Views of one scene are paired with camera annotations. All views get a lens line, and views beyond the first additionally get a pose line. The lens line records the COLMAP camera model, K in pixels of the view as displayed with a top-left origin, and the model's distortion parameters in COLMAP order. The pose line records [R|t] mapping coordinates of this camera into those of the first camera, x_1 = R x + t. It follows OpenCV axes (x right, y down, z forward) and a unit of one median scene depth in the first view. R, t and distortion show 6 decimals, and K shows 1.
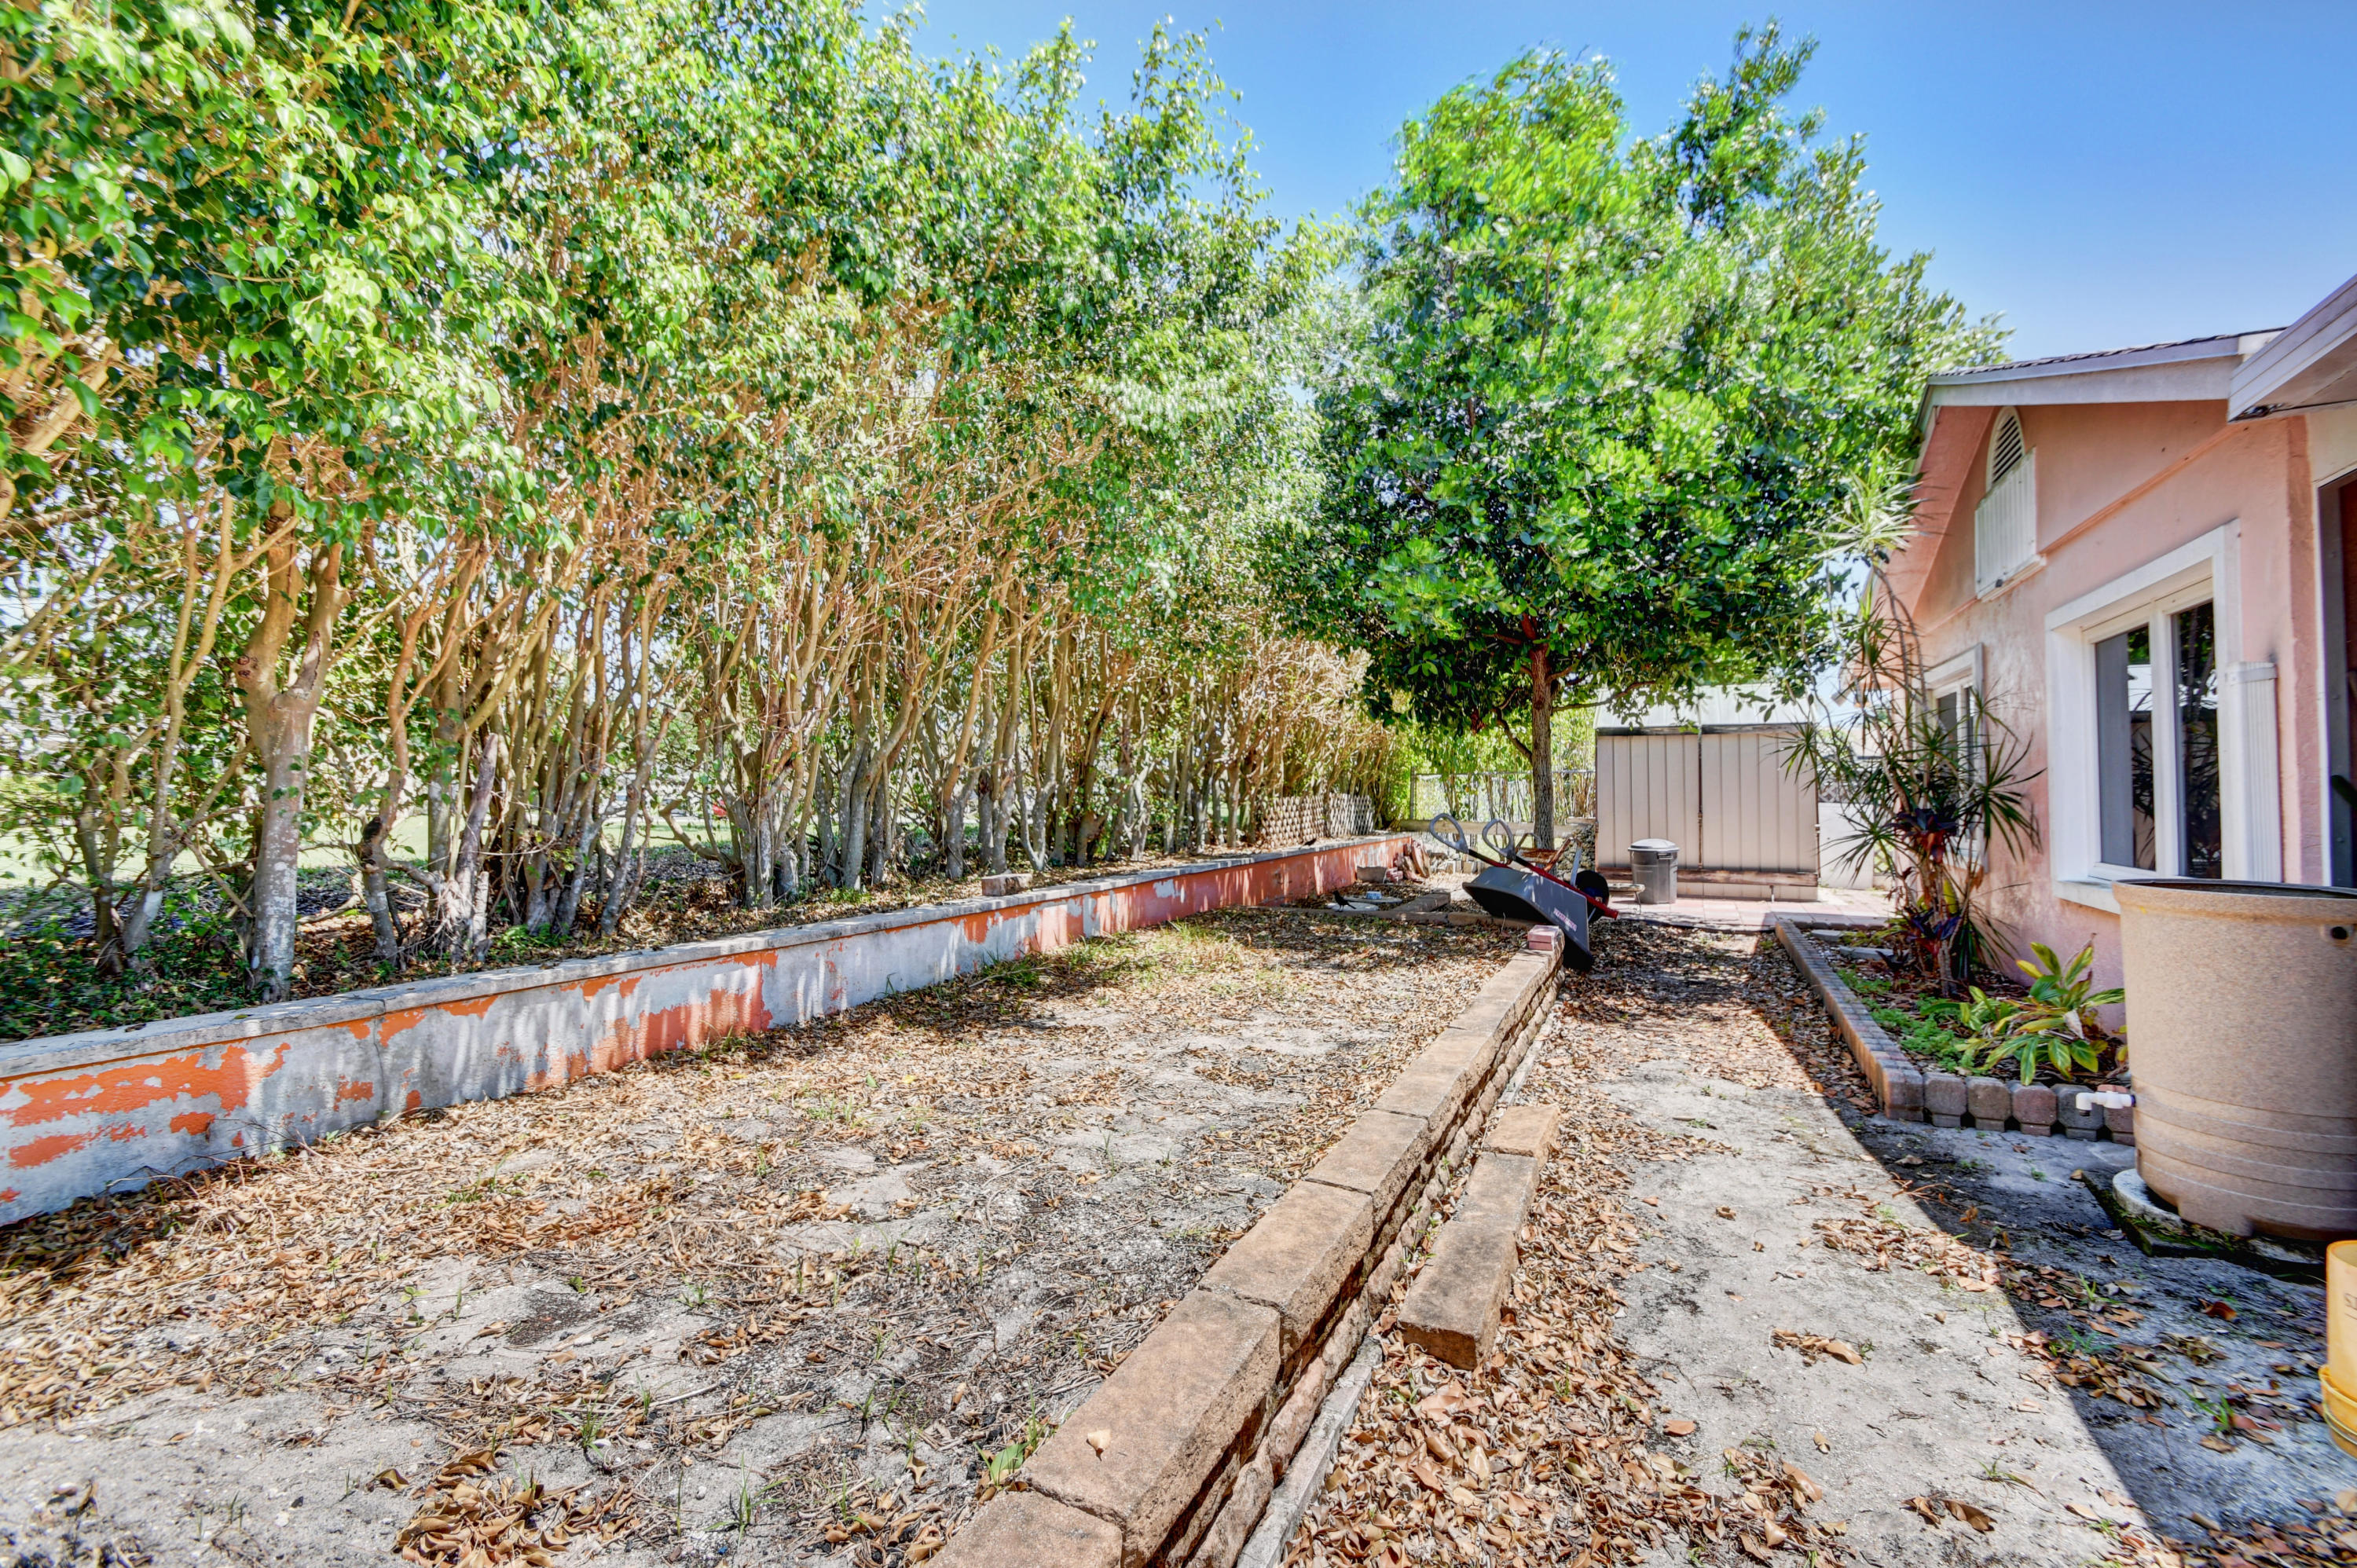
lens RADIAL K [[1048.2, 0, 1181.5], [0, 1048.2, 768.3], [0, 0, 1]] dist [-0.001217, -0.007444]
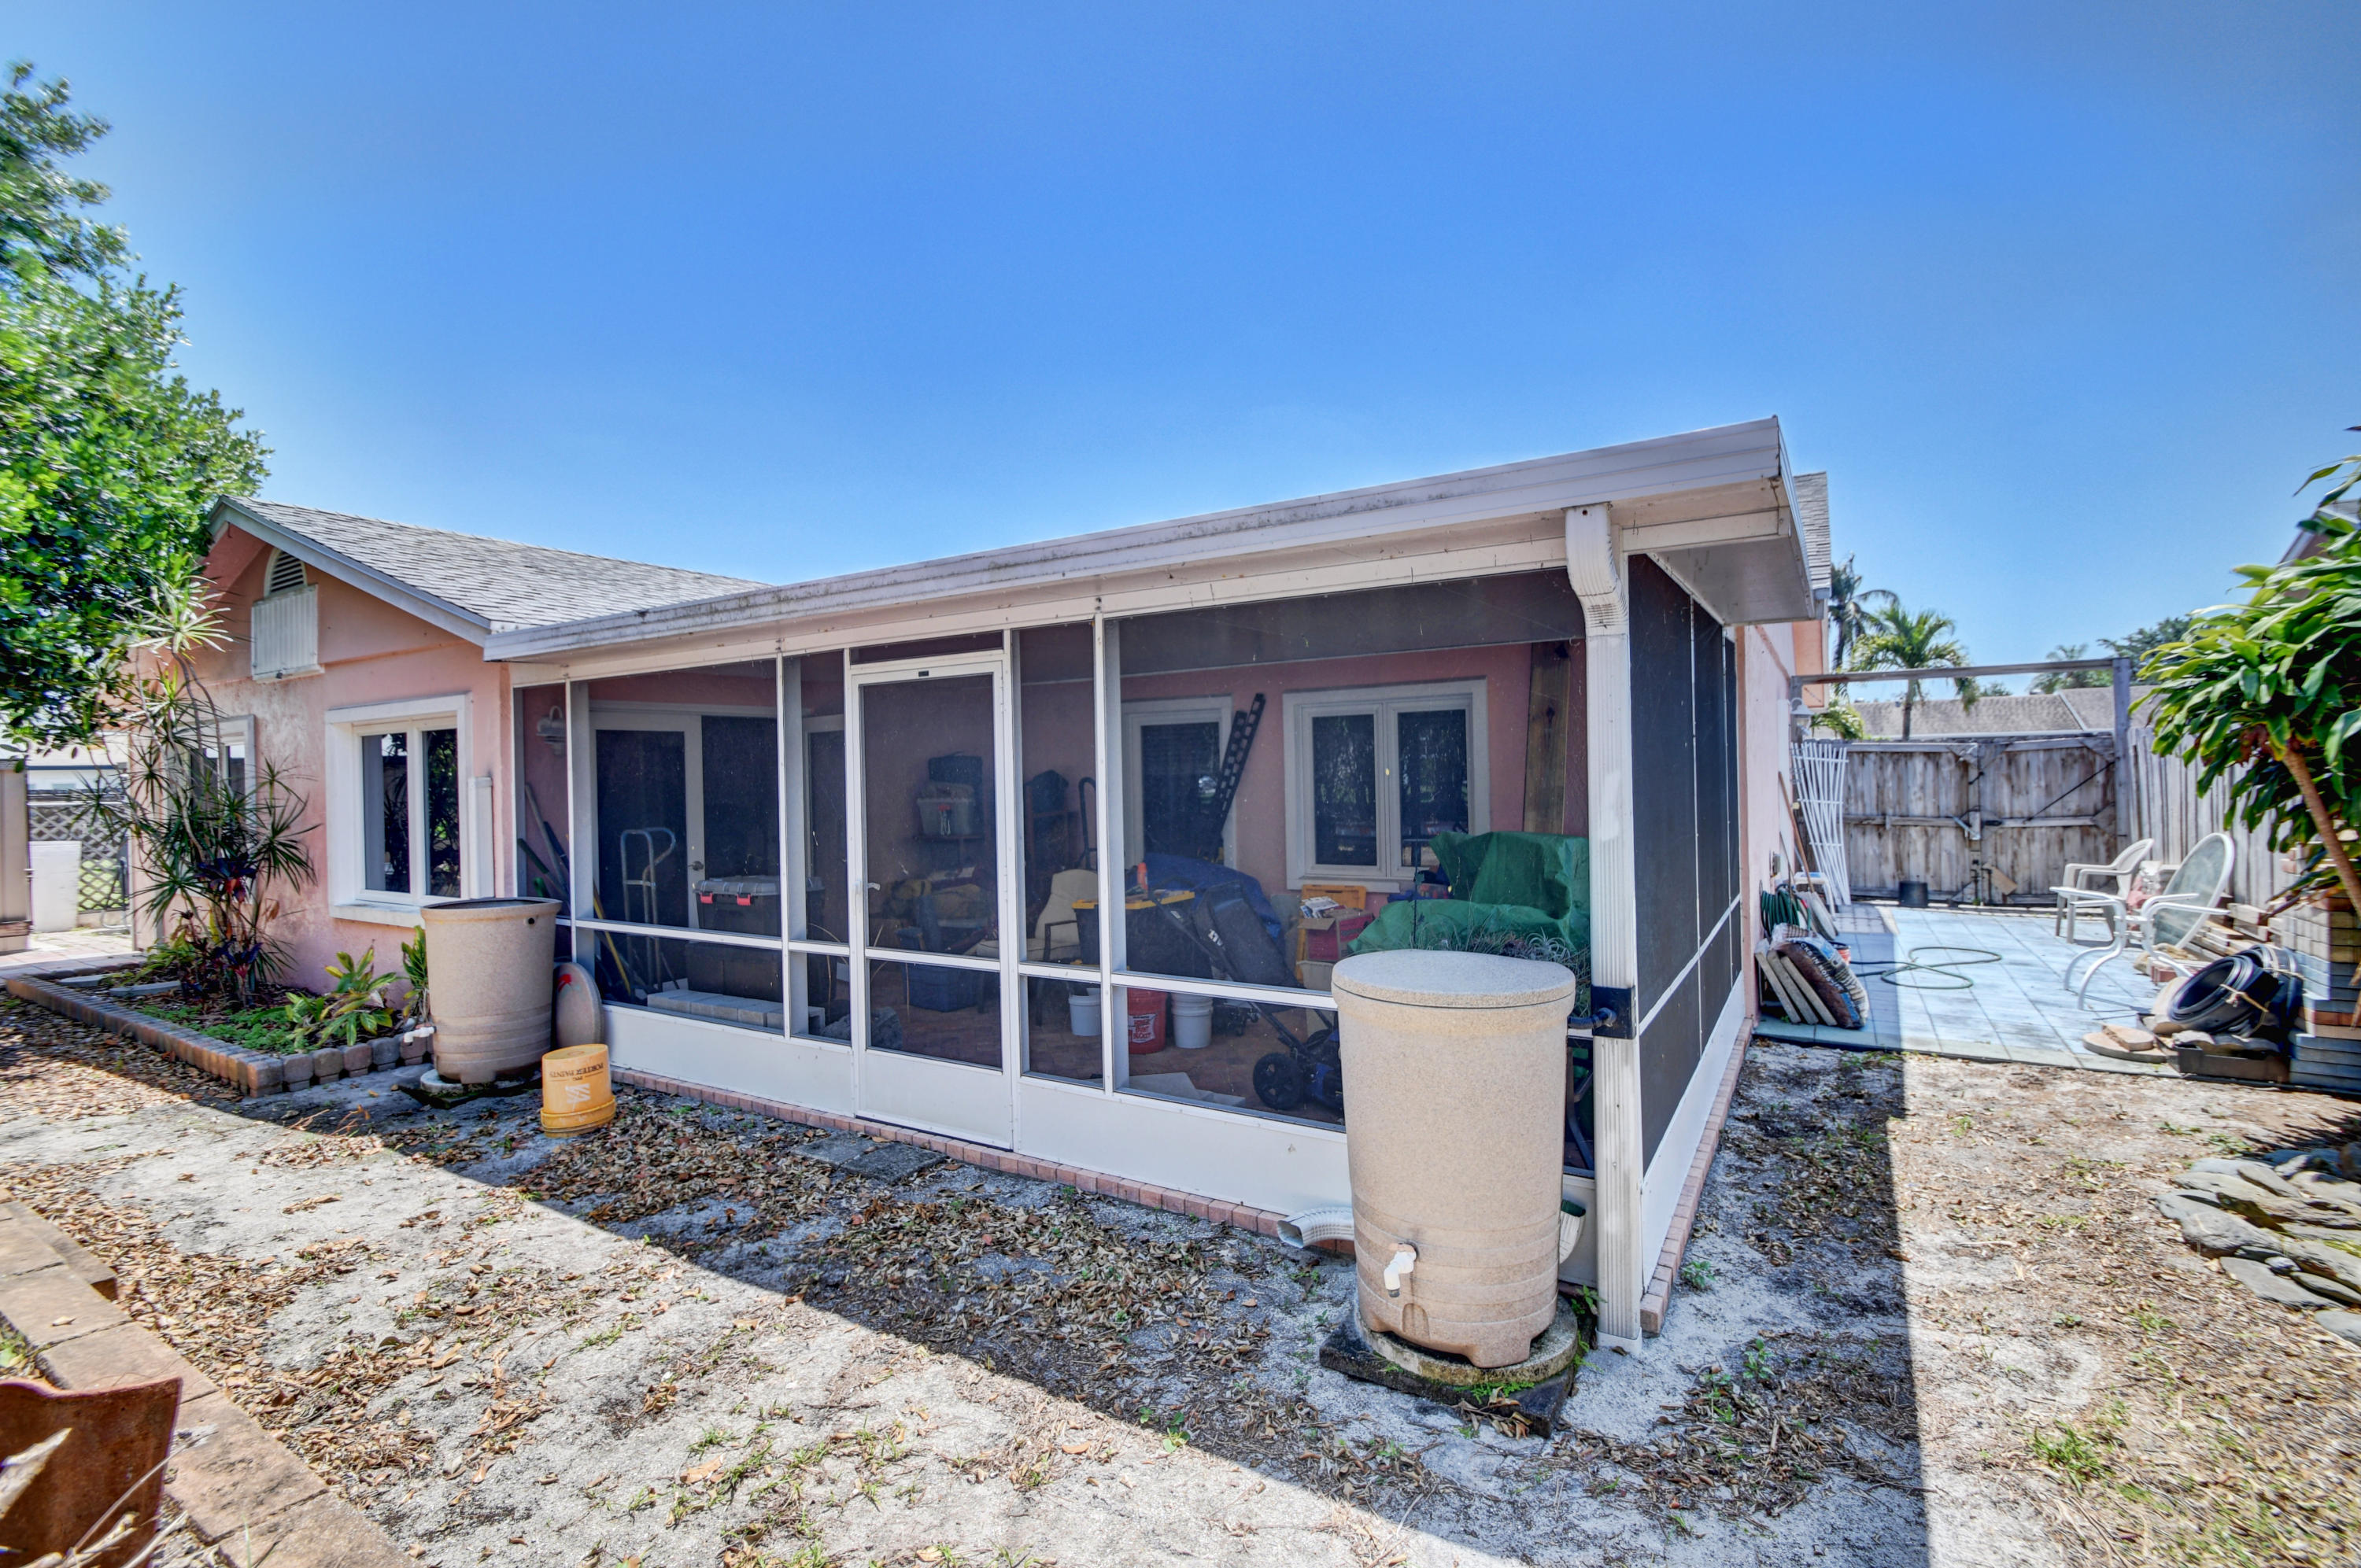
lens RADIAL K [[1035.3, 0, 1194.1], [0, 1035.3, 773.0], [0, 0, 1]] dist [0.017955, -0.019592]
pose [[0.100658, 0.000869, 0.994921, -0.344689], [-0.002773, 0.999996, -0.000593, -0.058569], [-0.994917, -0.002699, 0.100660, -0.225131]]
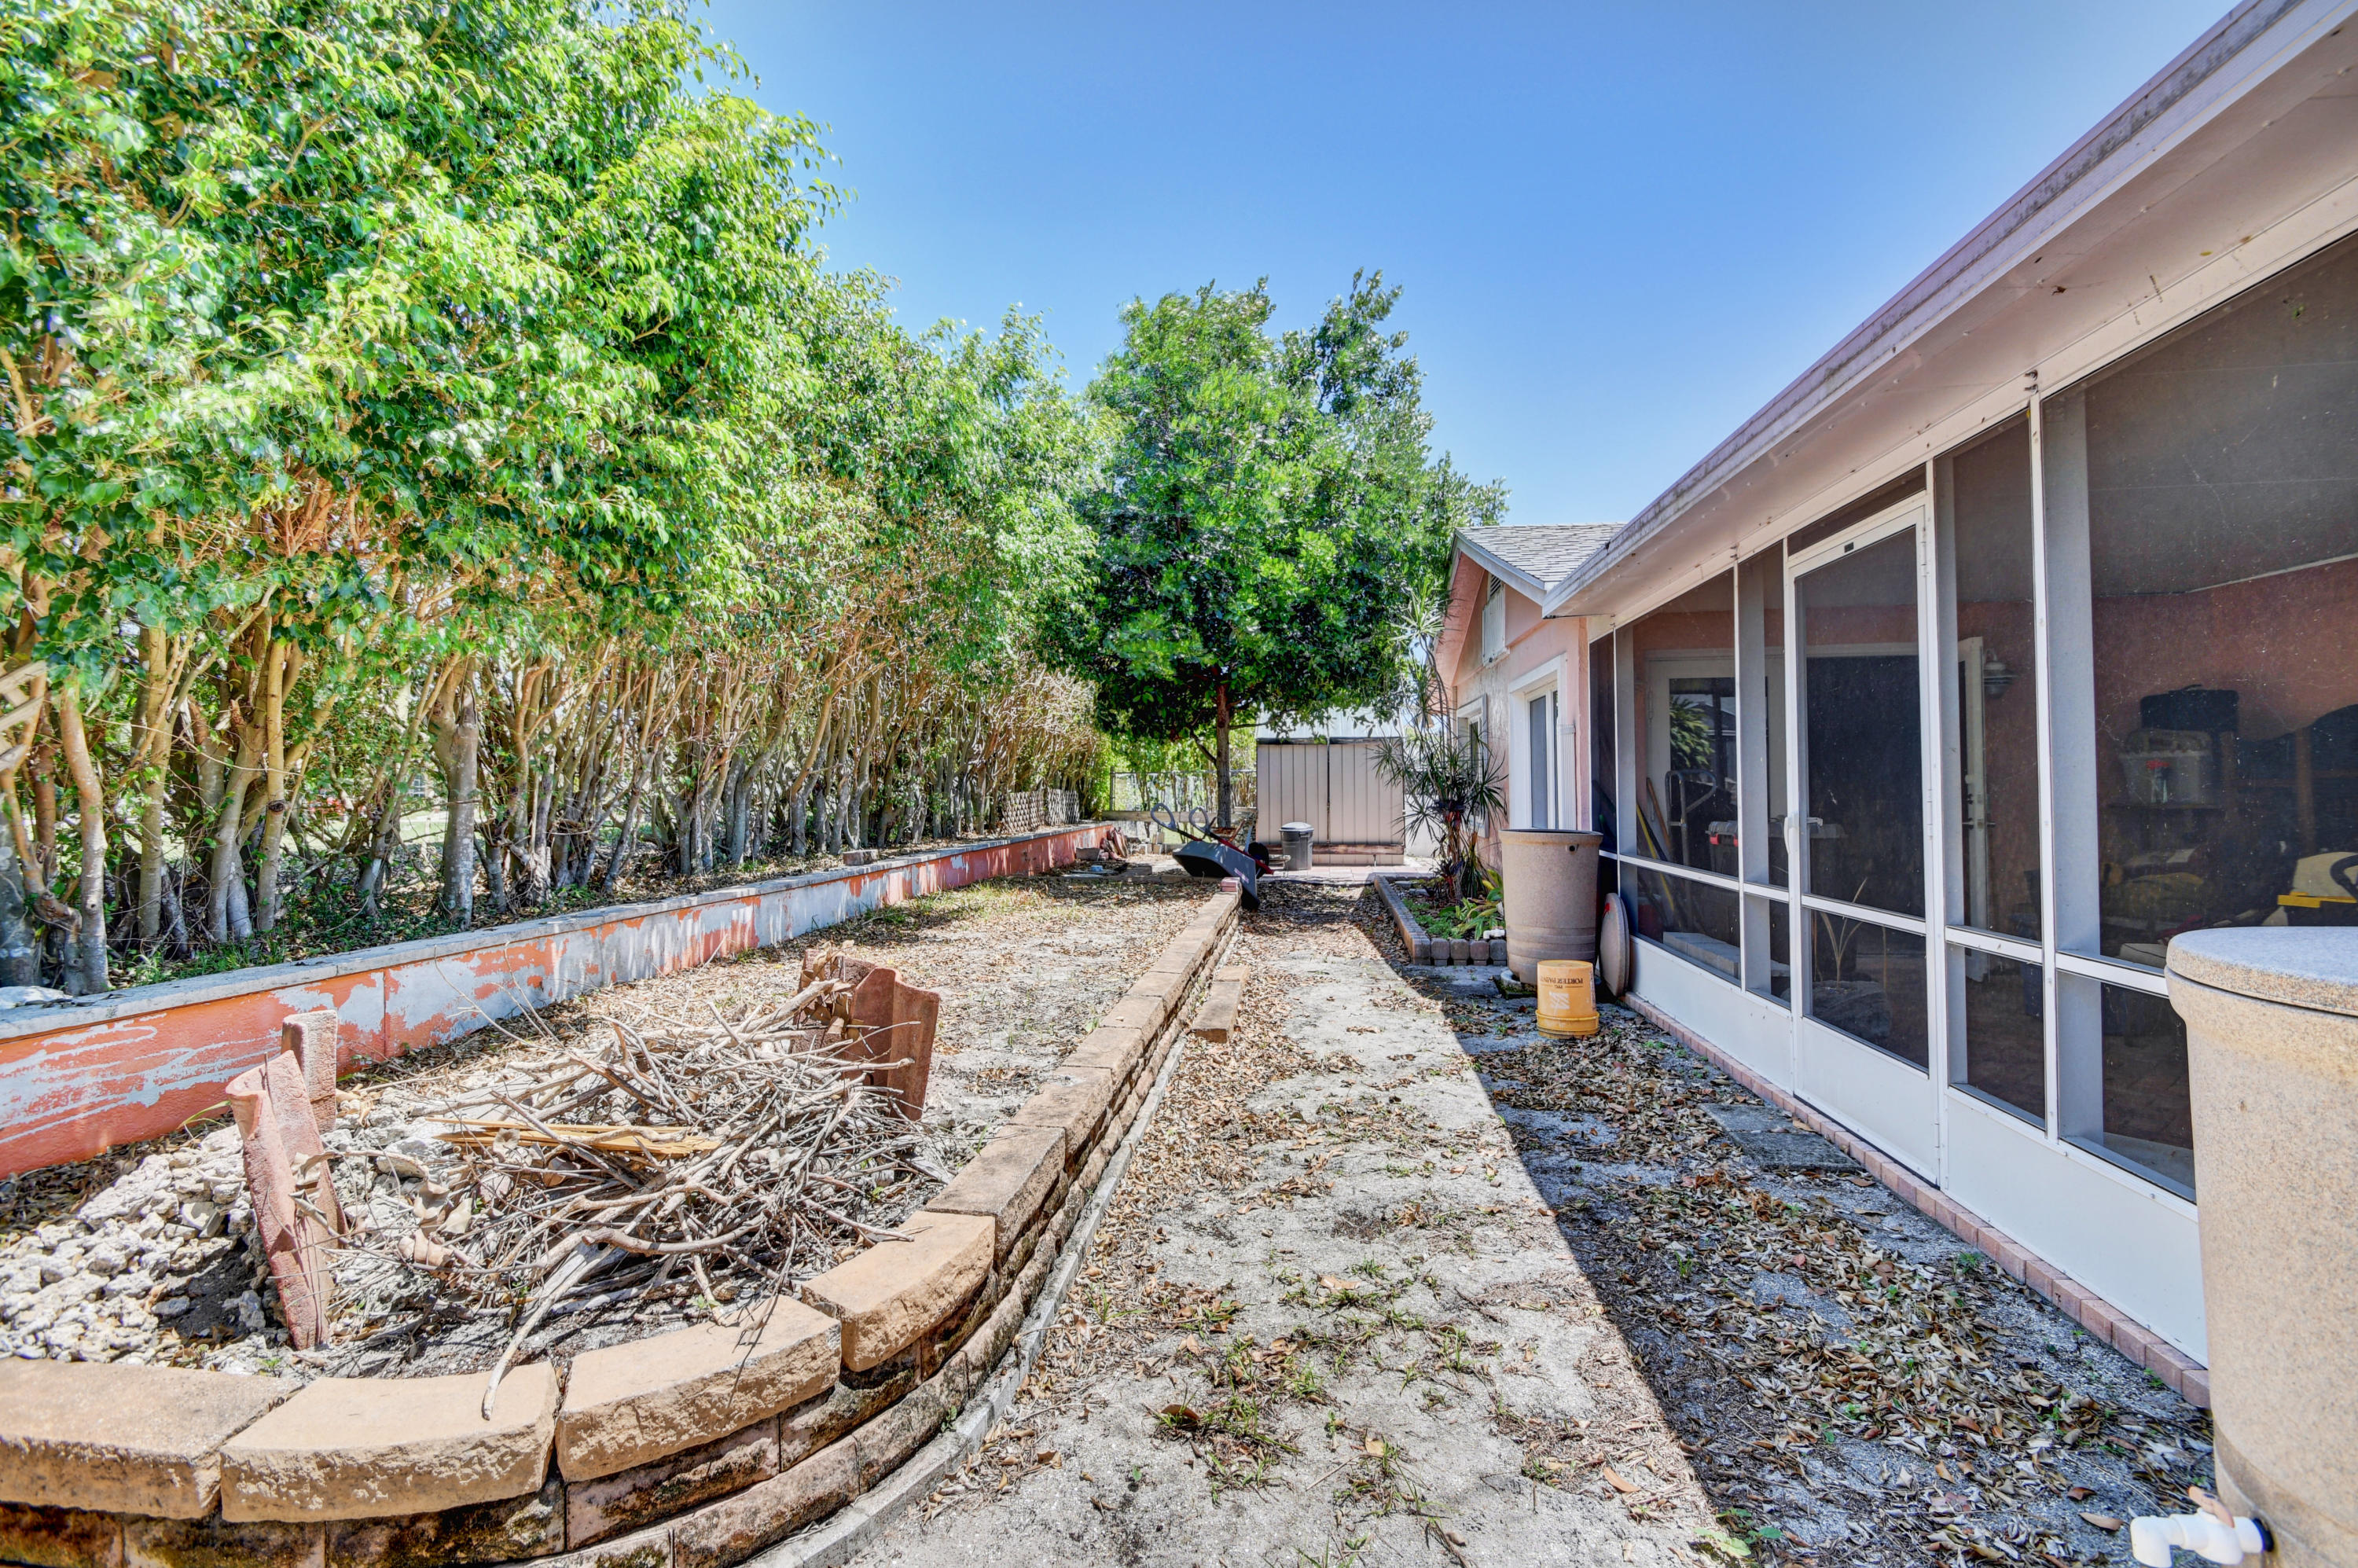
lens RADIAL K [[1034.1, 0, 1192.6], [0, 1034.1, 773.0], [0, 0, 1]] dist [0.017955, -0.019592]
pose [[0.947932, 0.001264, 0.318470, -0.174308], [-0.004019, 0.999960, 0.007994, -0.010386], [-0.318447, -0.008858, 0.947899, -0.380138]]
